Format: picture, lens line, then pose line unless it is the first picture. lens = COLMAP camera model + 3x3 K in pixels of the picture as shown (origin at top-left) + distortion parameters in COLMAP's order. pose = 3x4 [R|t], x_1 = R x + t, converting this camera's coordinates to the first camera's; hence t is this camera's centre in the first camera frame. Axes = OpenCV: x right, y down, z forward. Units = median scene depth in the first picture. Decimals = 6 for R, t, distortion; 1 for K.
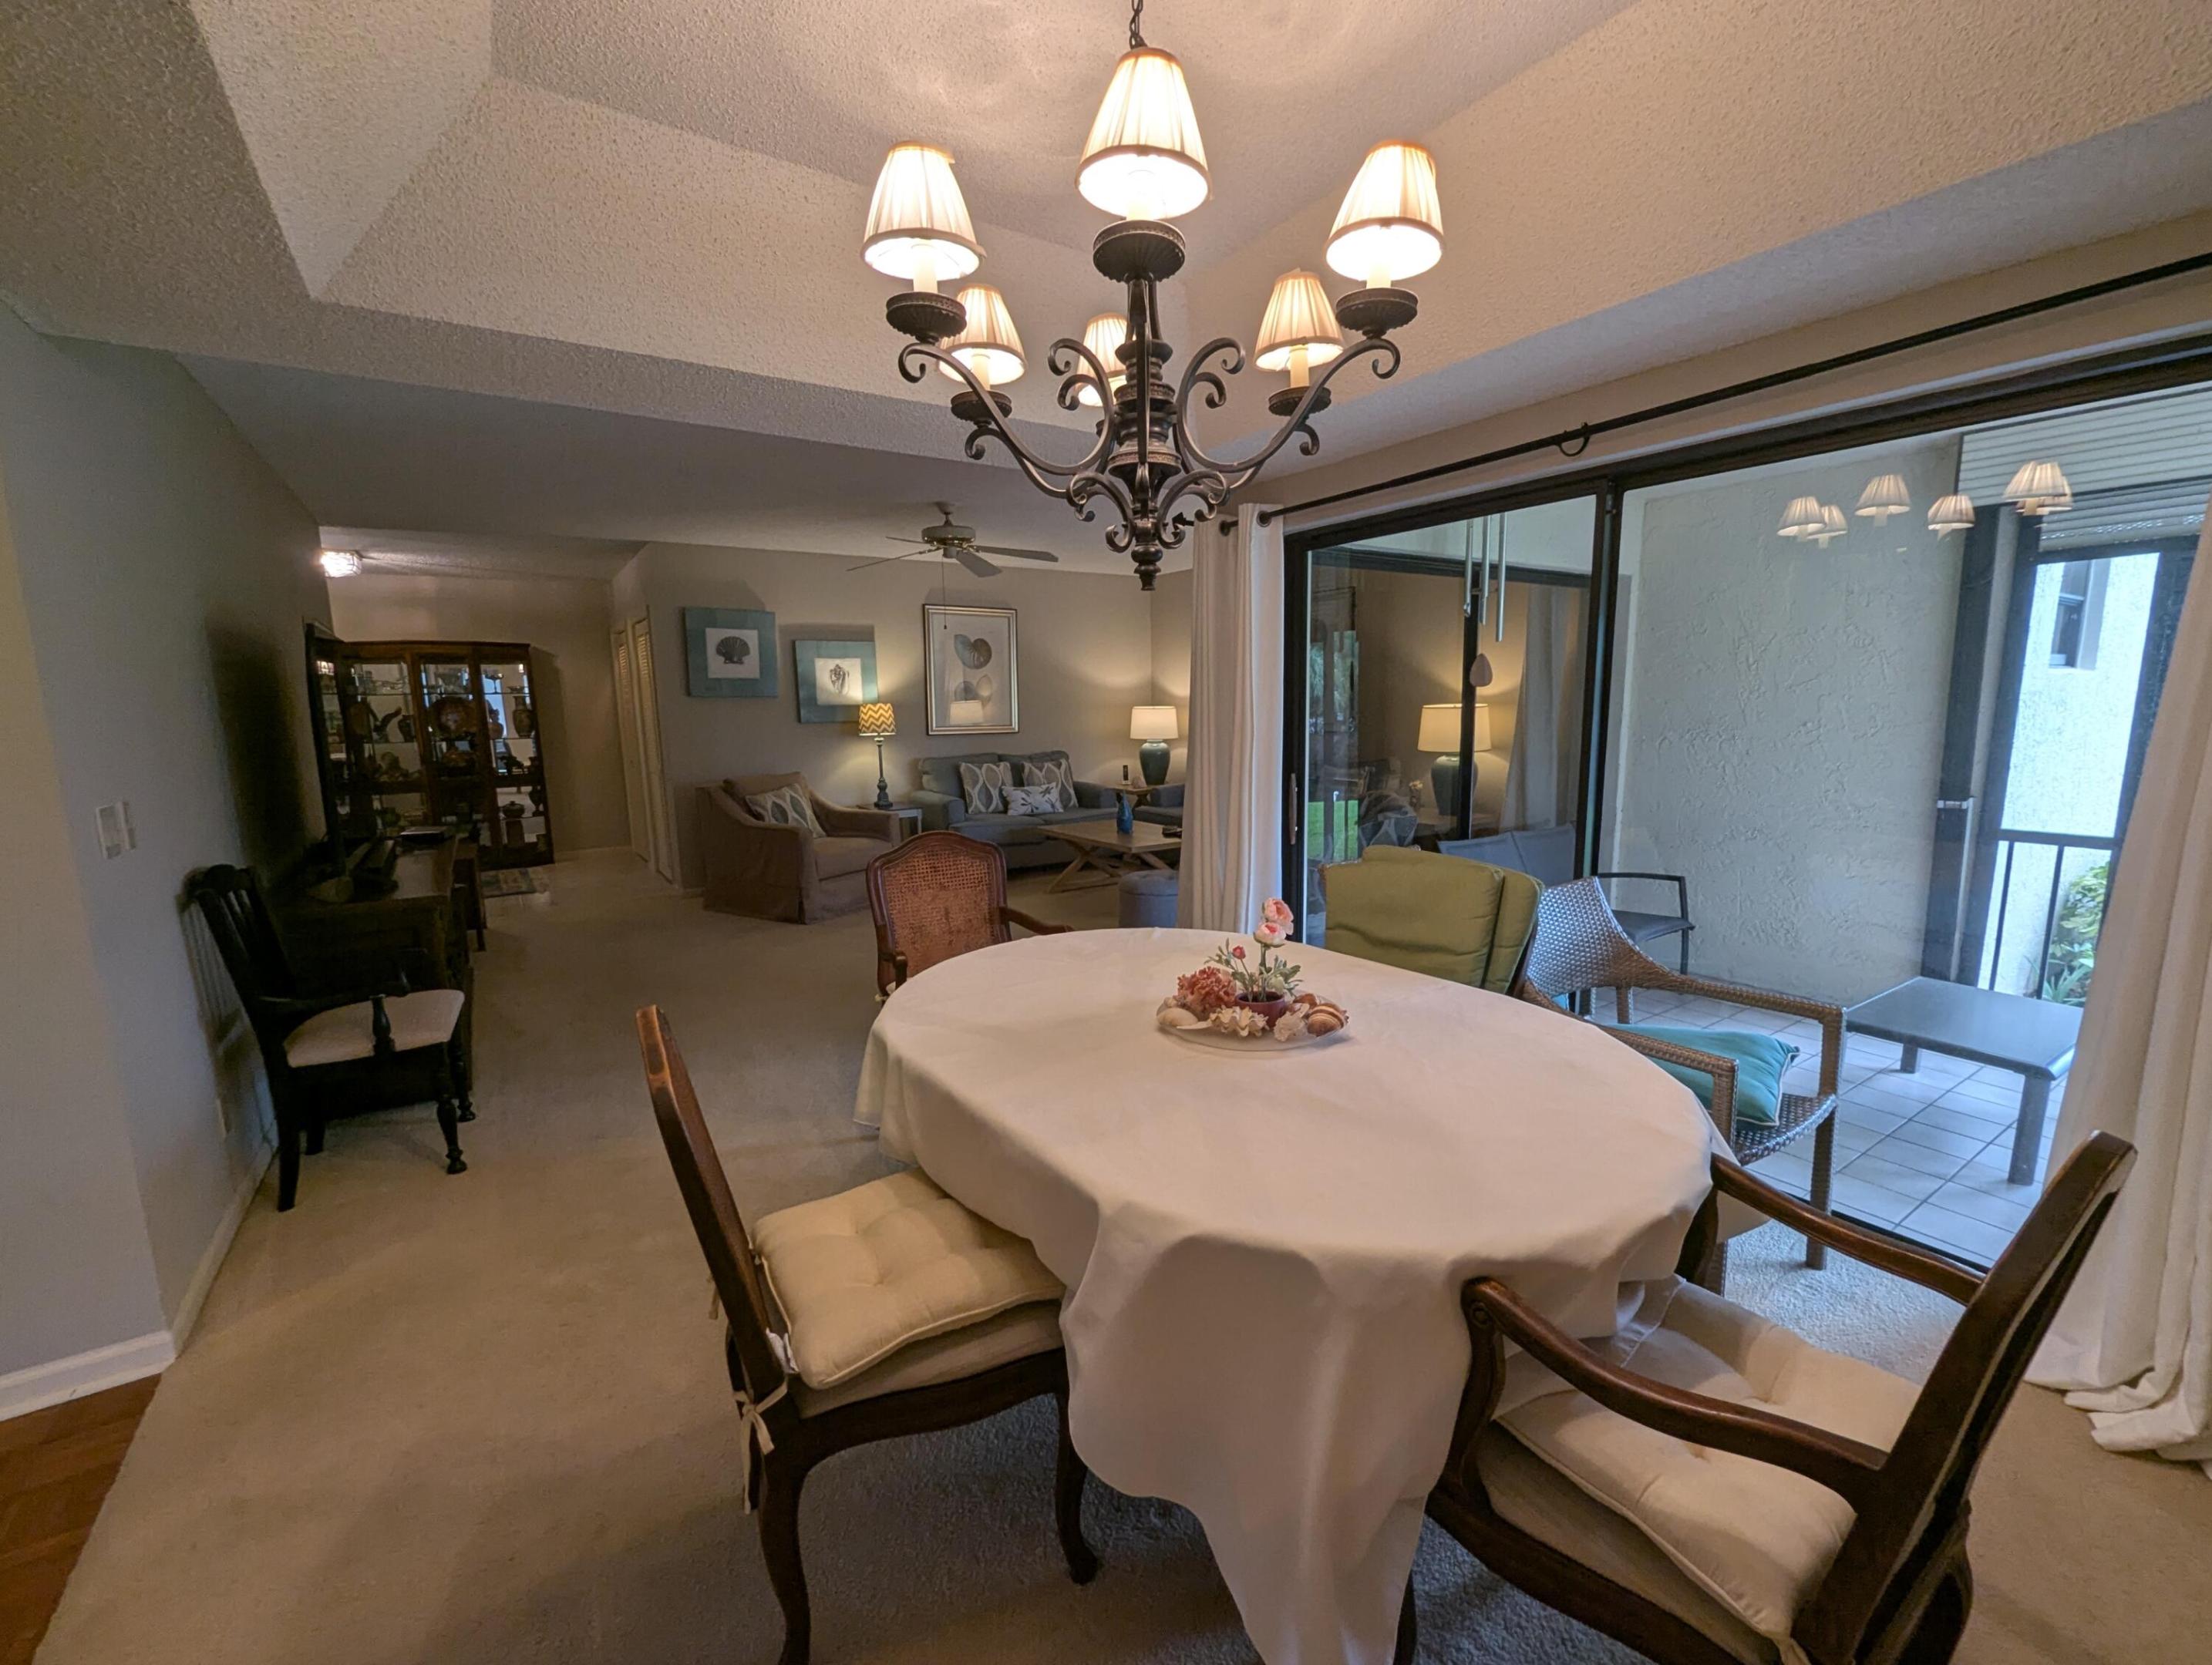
lens RADIAL K [[920.2, 0, 1111.6], [0, 920.2, 843.3], [0, 0, 1]] dist [0.001564, -0.000591]
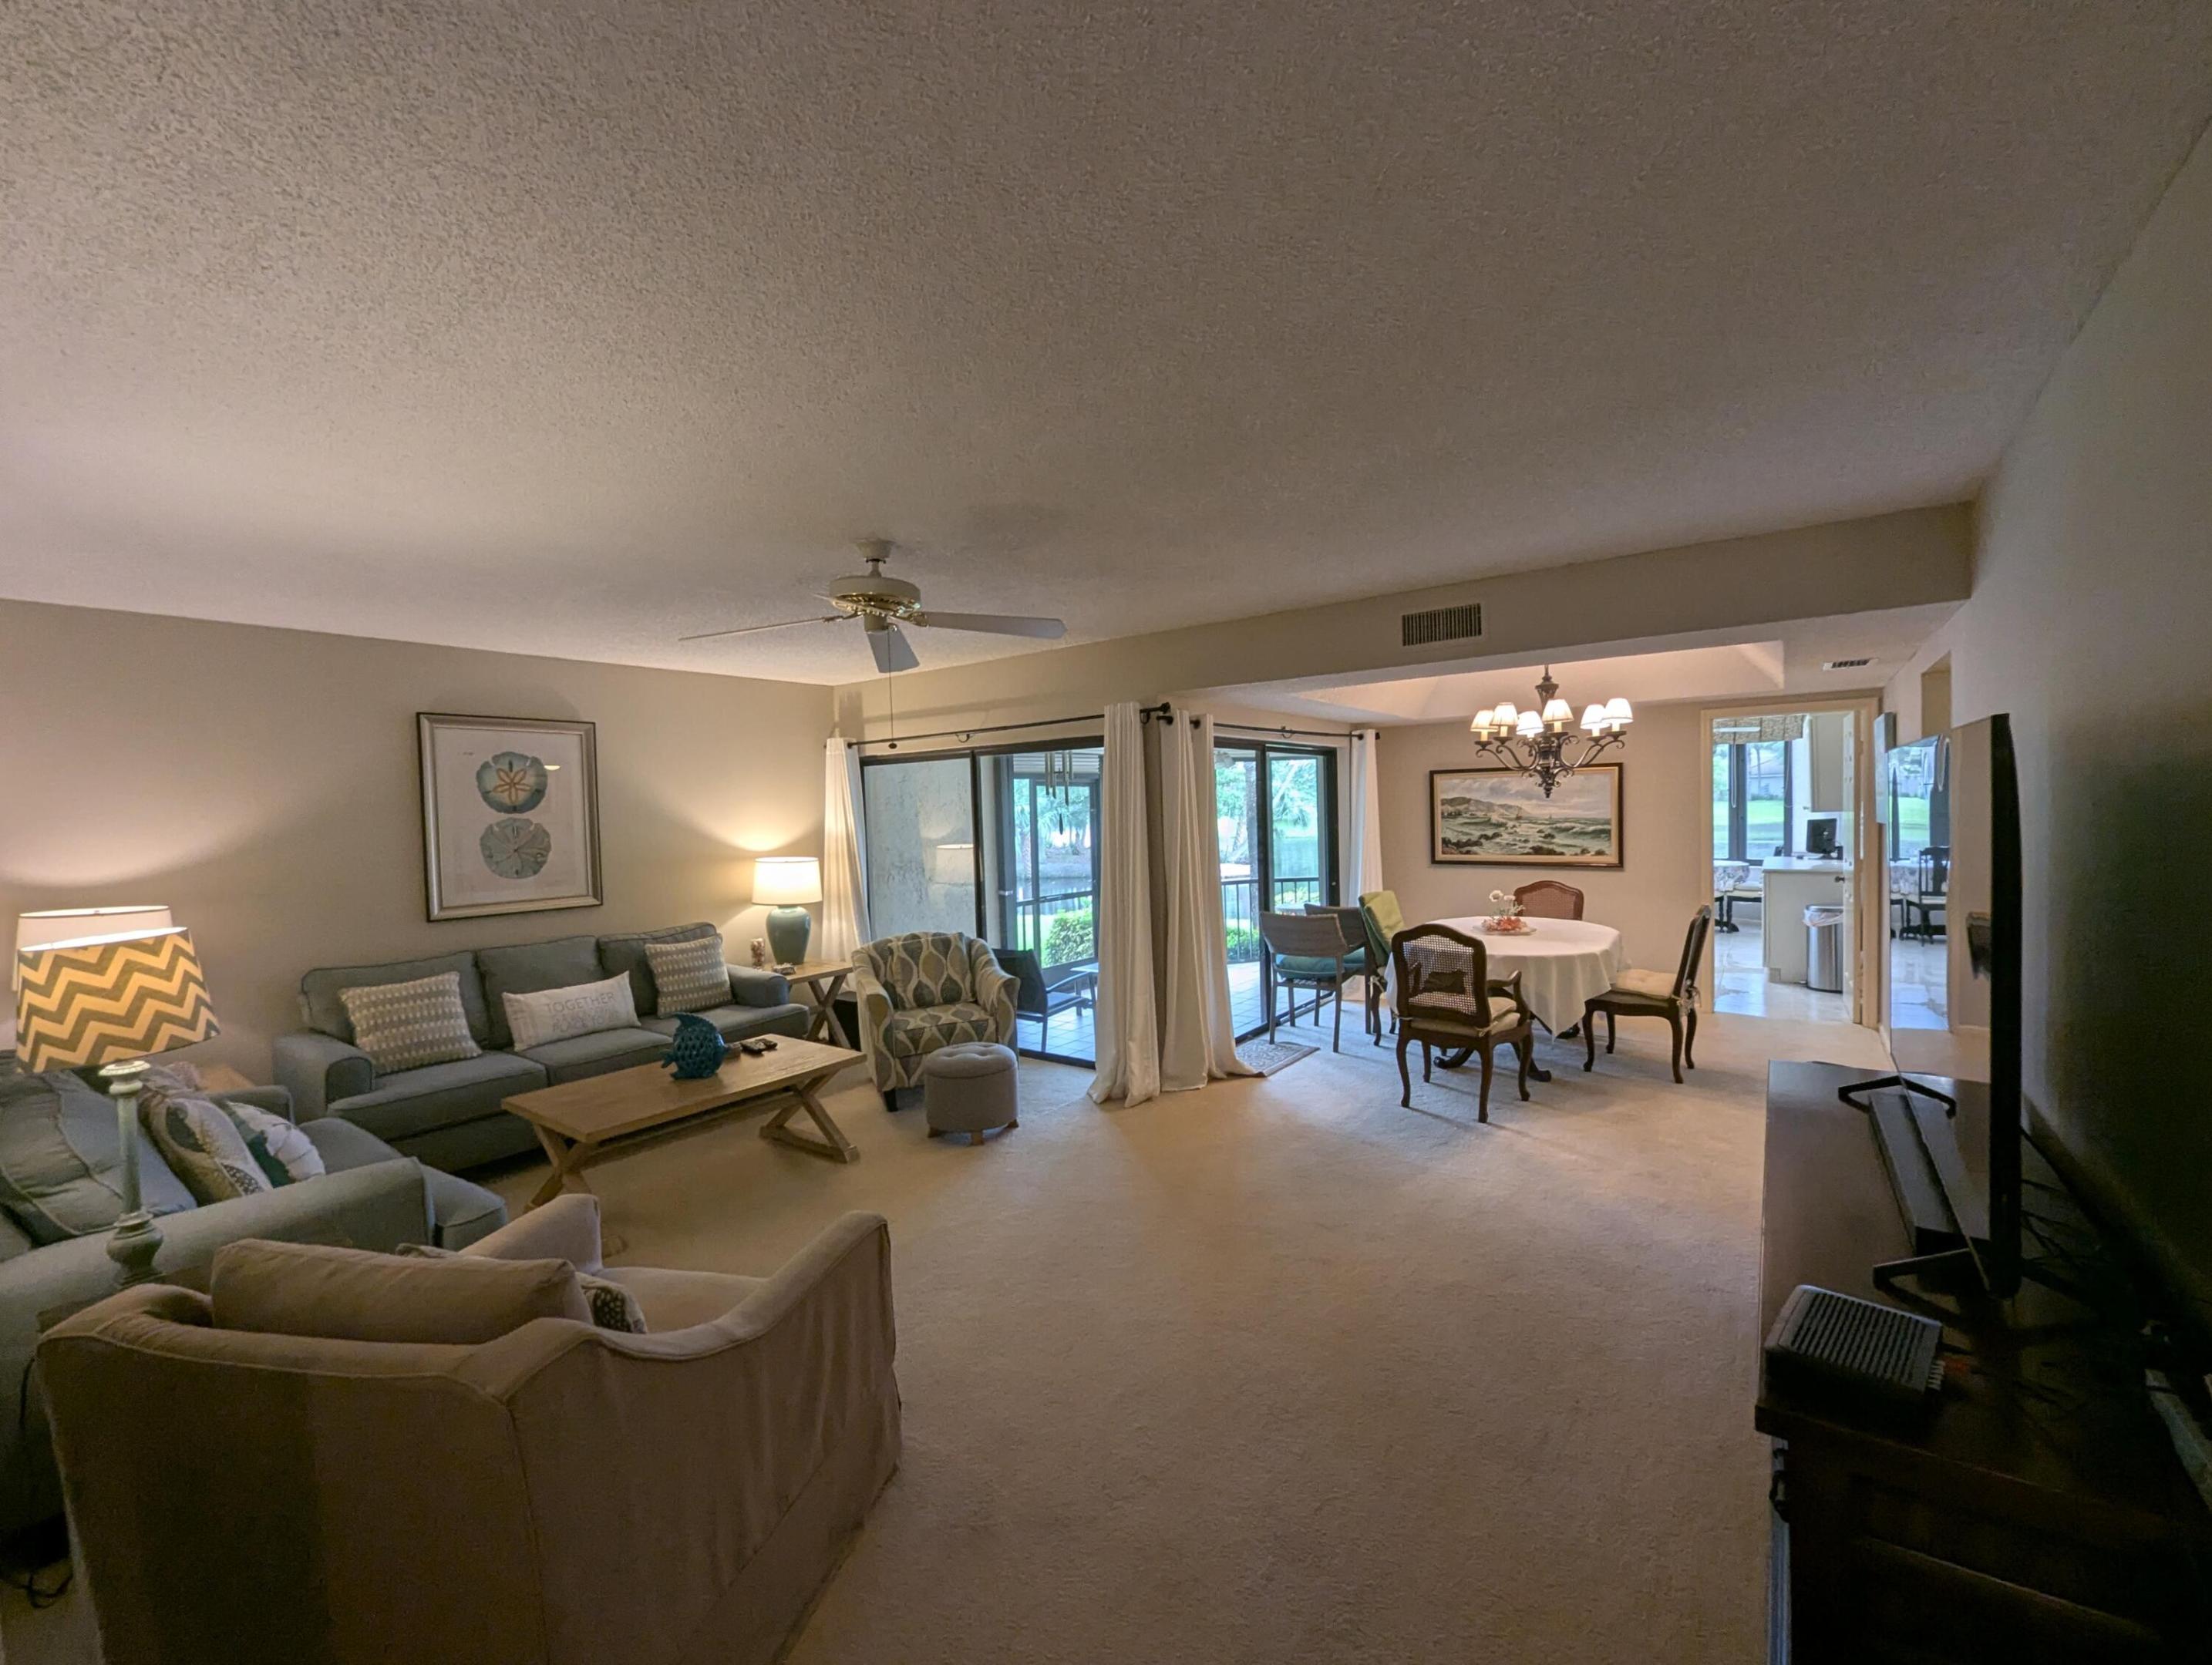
lens RADIAL K [[920.2, 0, 1116.1], [0, 920.2, 848.6], [0, 0, 1]] dist [0.001564, -0.000591]
pose [[-0.331985, -0.021387, 0.943042, -0.580678], [0.175470, 0.980893, 0.084018, -0.145981], [-0.926821, 0.193368, -0.321889, 0.781689]]
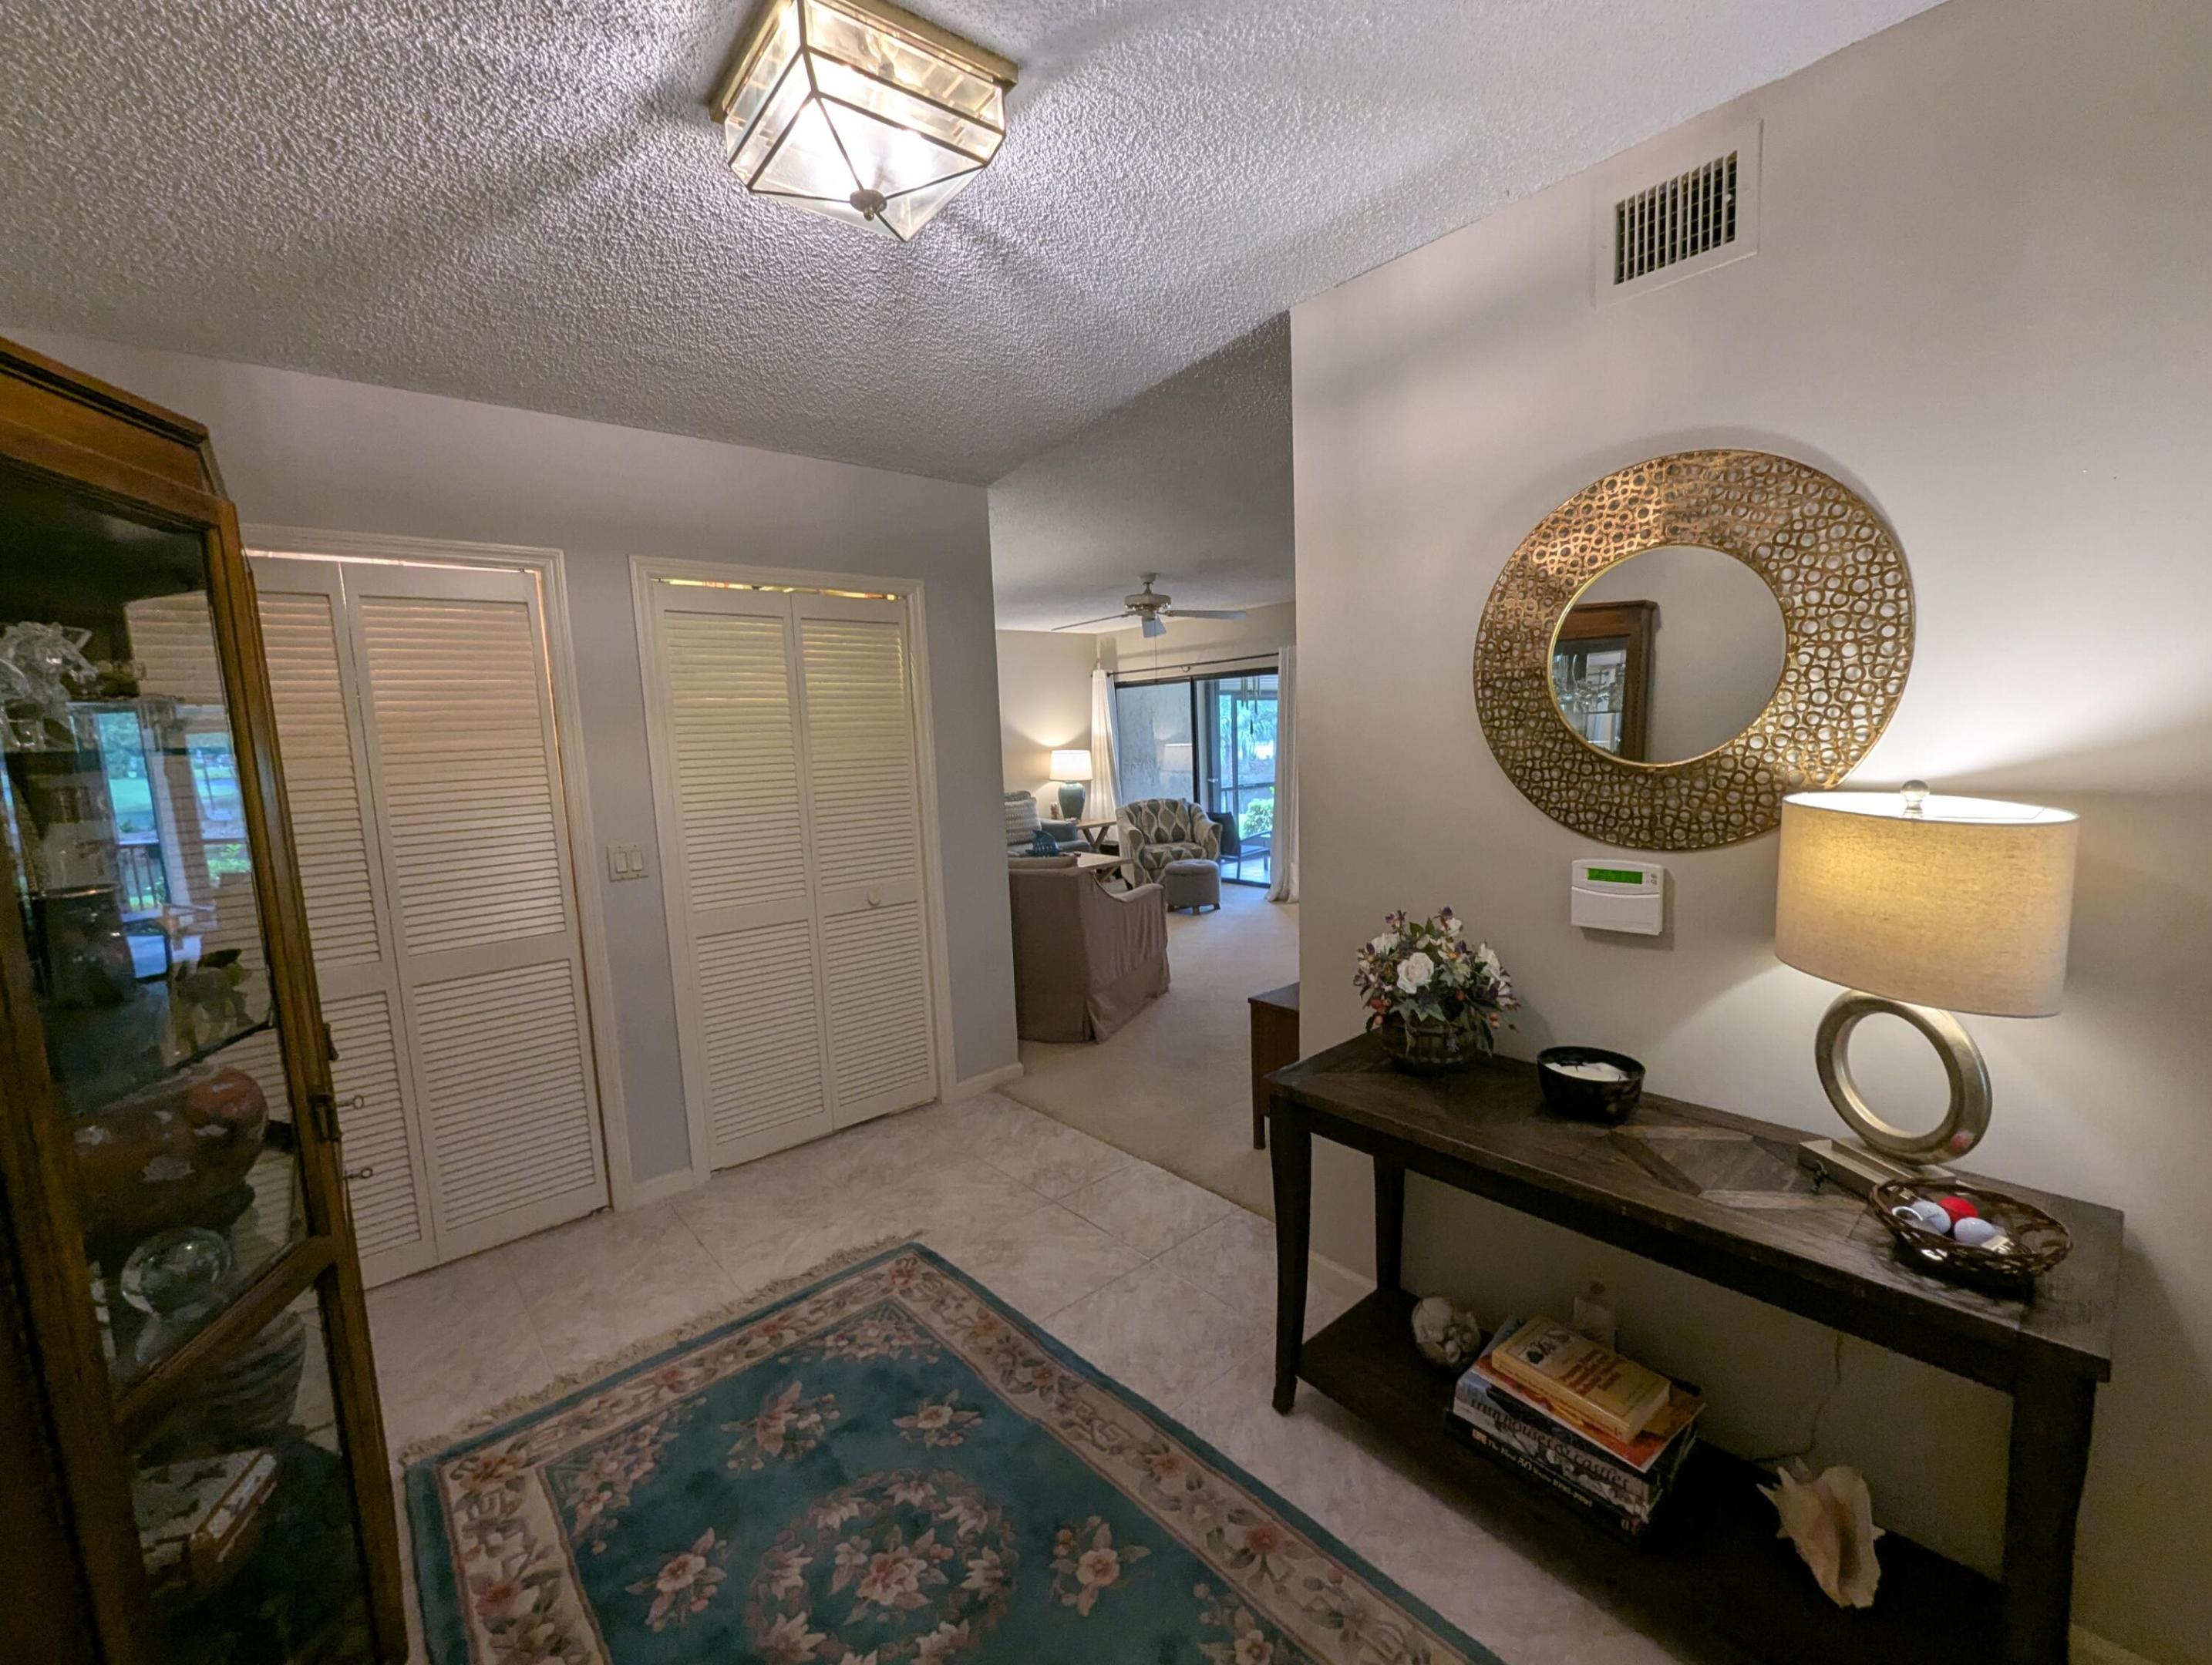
lens RADIAL K [[920.2, 0, 1119.7], [0, 920.2, 829.9], [0, 0, 1]] dist [0.001564, -0.000591]
pose [[-0.121269, -0.094349, 0.988125, -0.971679], [0.190114, 0.974836, 0.116413, -0.148256], [-0.974243, 0.201974, -0.100281, 0.874623]]
